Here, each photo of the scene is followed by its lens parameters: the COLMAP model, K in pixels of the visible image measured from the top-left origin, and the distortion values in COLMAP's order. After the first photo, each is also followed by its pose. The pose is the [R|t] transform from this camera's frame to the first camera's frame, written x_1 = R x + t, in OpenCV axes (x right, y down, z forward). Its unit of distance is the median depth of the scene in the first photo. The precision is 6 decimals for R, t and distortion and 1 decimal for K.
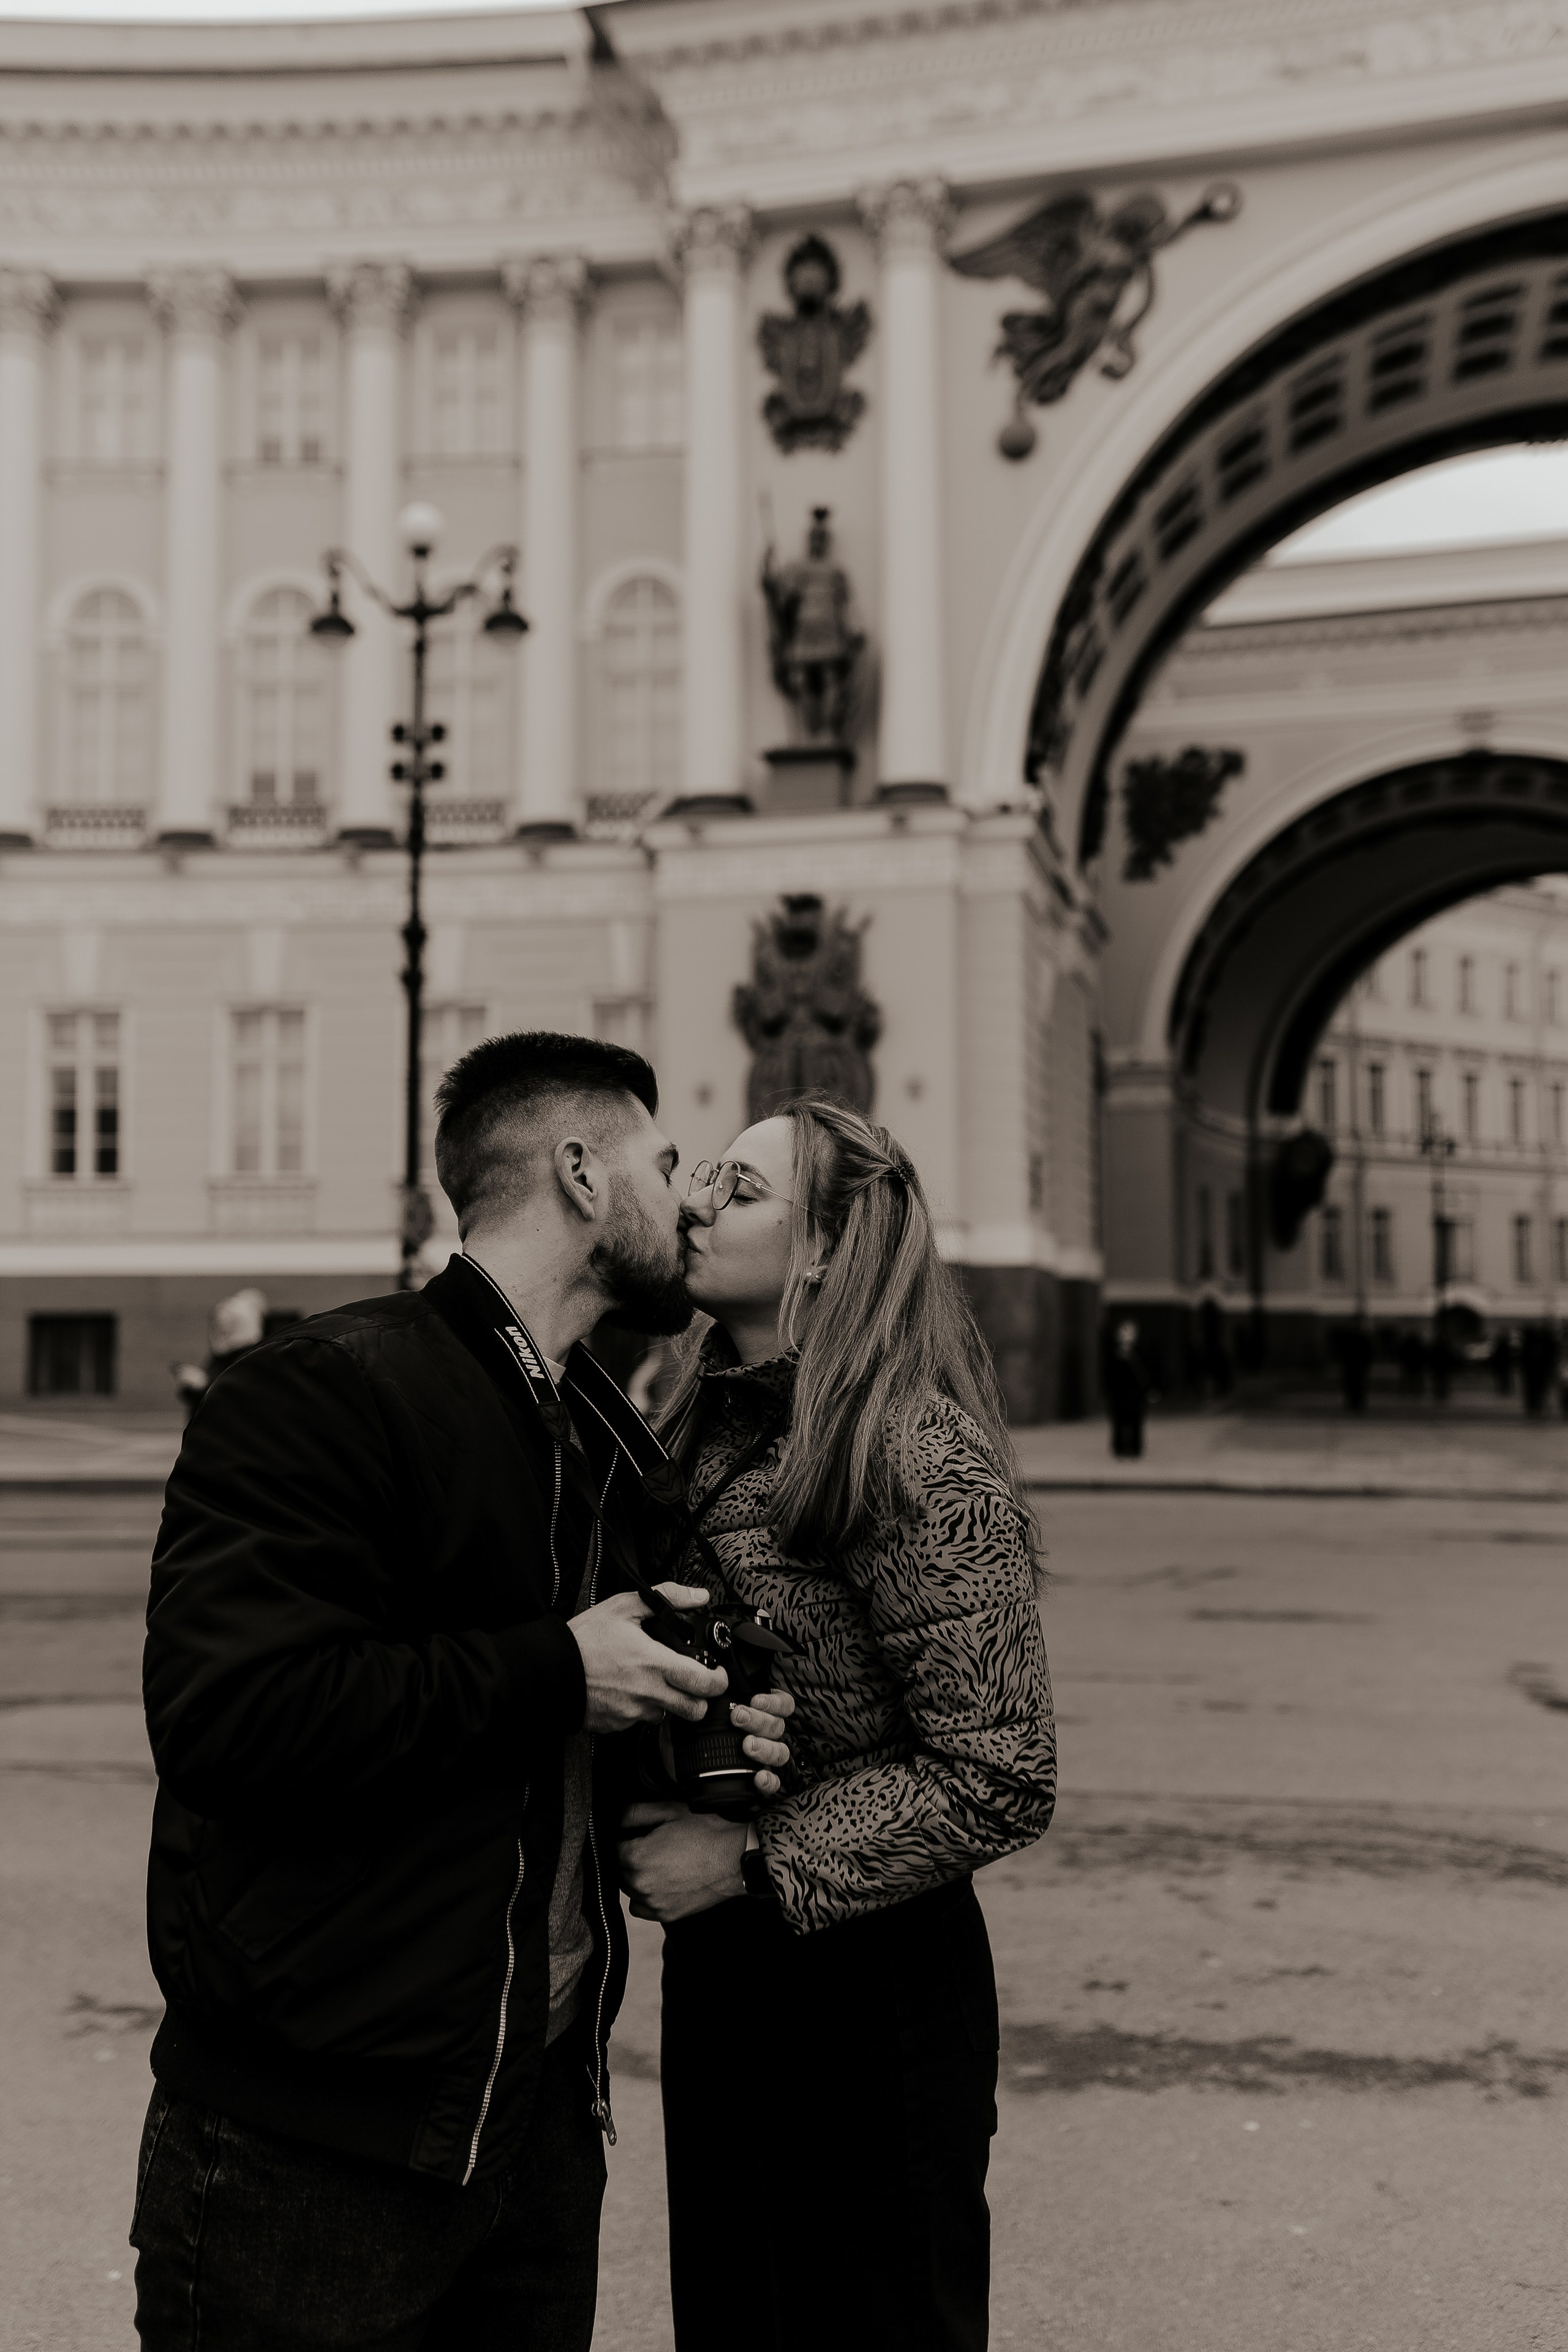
lens RADIAL K [[2237.0, 0, 778.4], [0, 2237.0, 1174.3], [0, 0, 1]] dist [-0.016468, 0.101320]
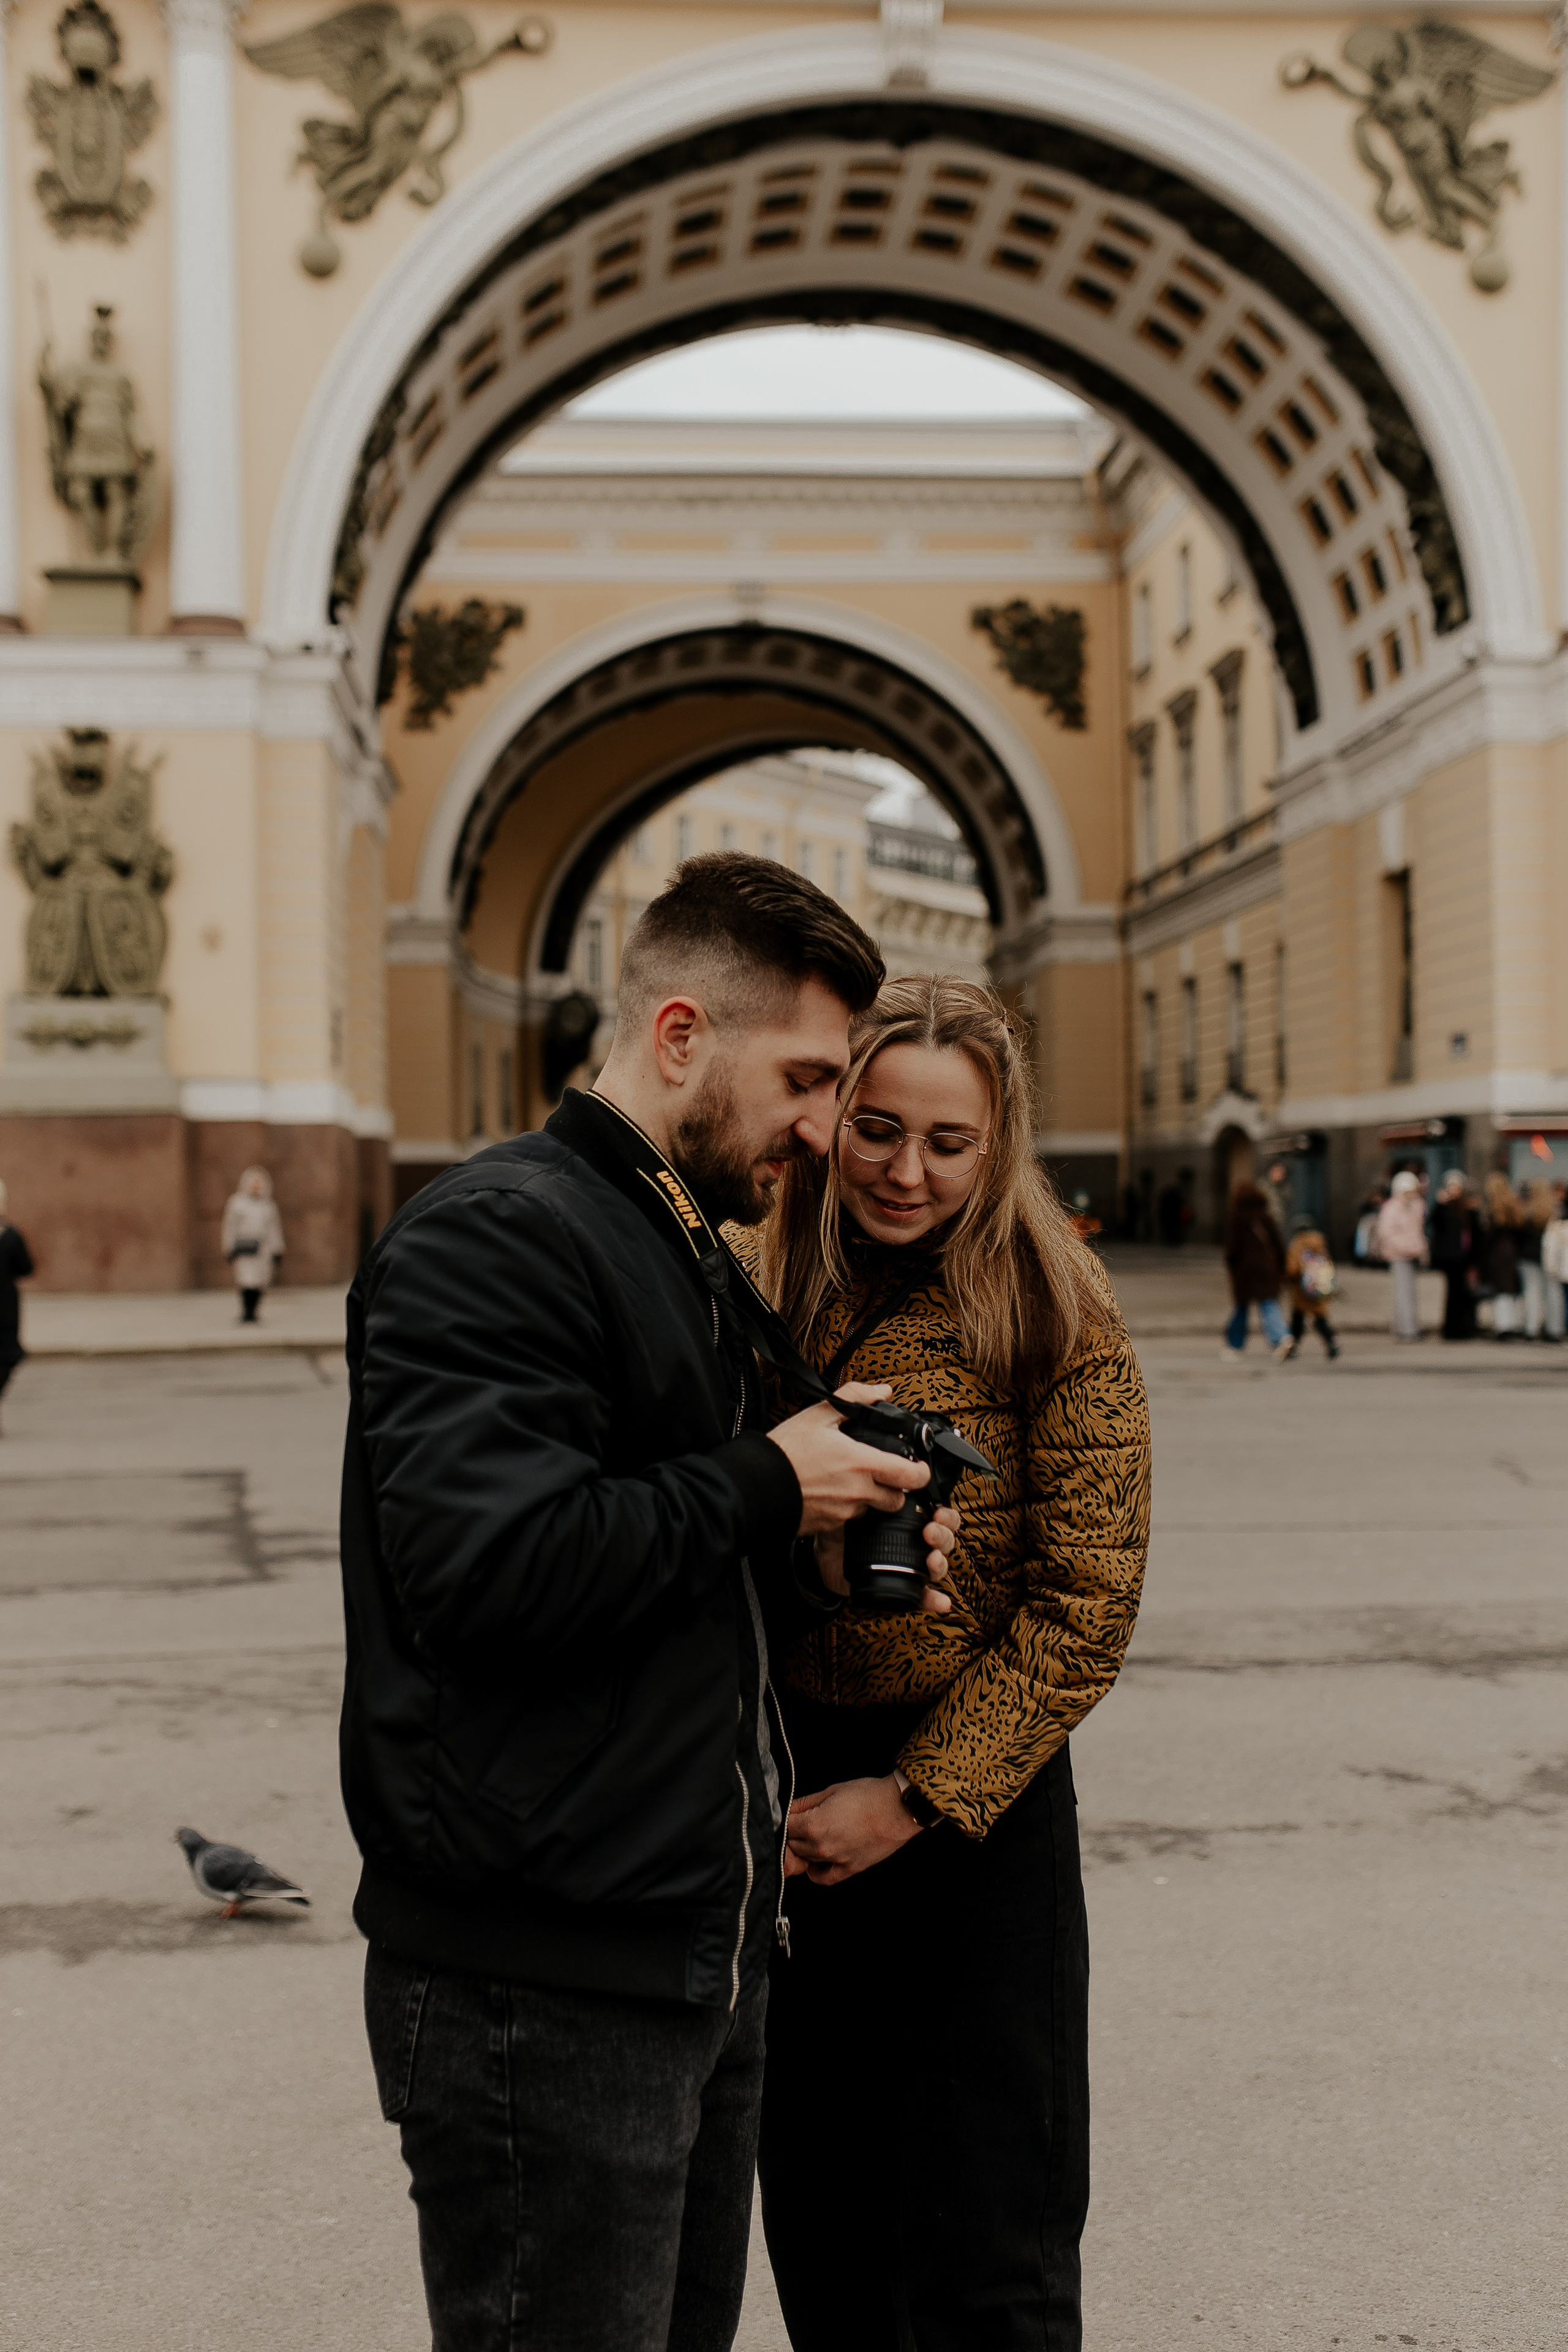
lens RADIAL K [[2269.3, 0, 776.4], [0, 2269.3, 1157.7], [0, 0, 1]] dist [0.002913, 0.080165]
pose [[0.945637, -0.004541, 0.325193, -0.026473], [-0.013439, 0.998503, 0.053024, 0.000446], [-0.324947, -0.054512, 0.944160, -0.000291]]
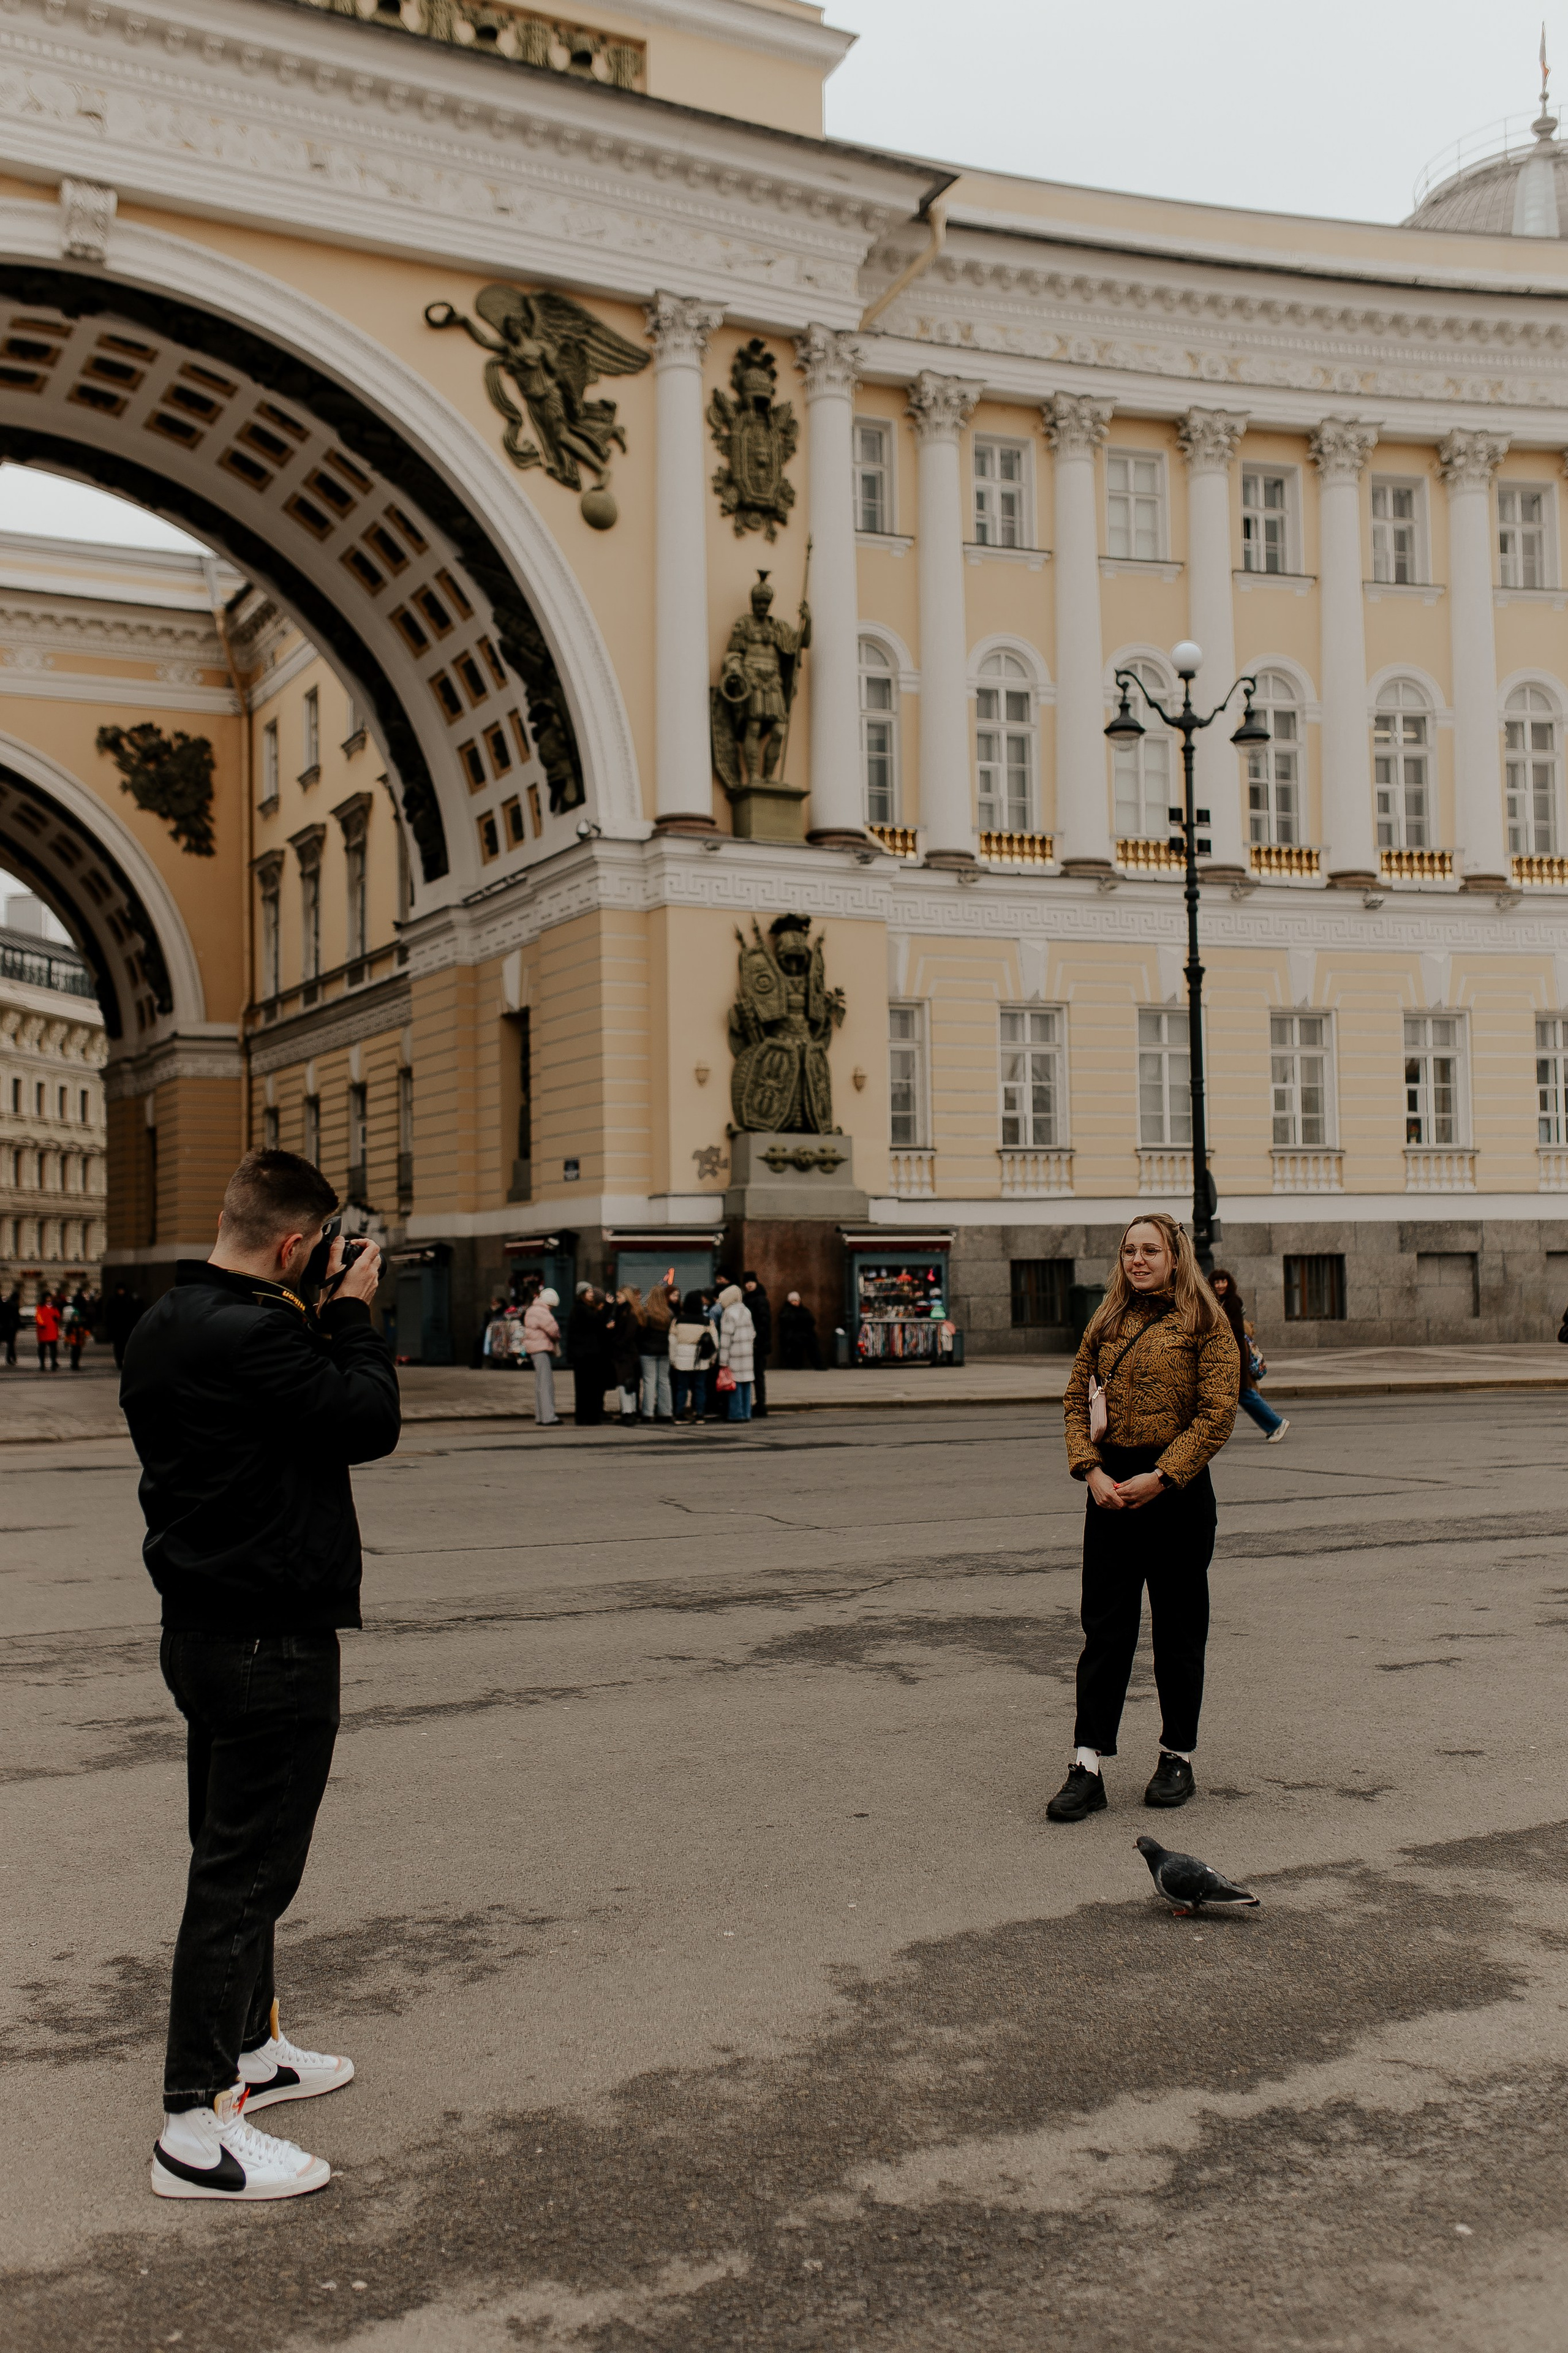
lens RADIAL K [[2262.1, 0, 778.0], [0, 2262.1, 1176.5], [0, 0, 1]] dist [-0.017557, 0.102814]
pose [[0.742755, 0.022989, 0.669168, -0.102756], [-0.034488, 0.999397, 0.003946, -0.004627], [-0.668674, -0.026010, 0.743101, -0.067098]]
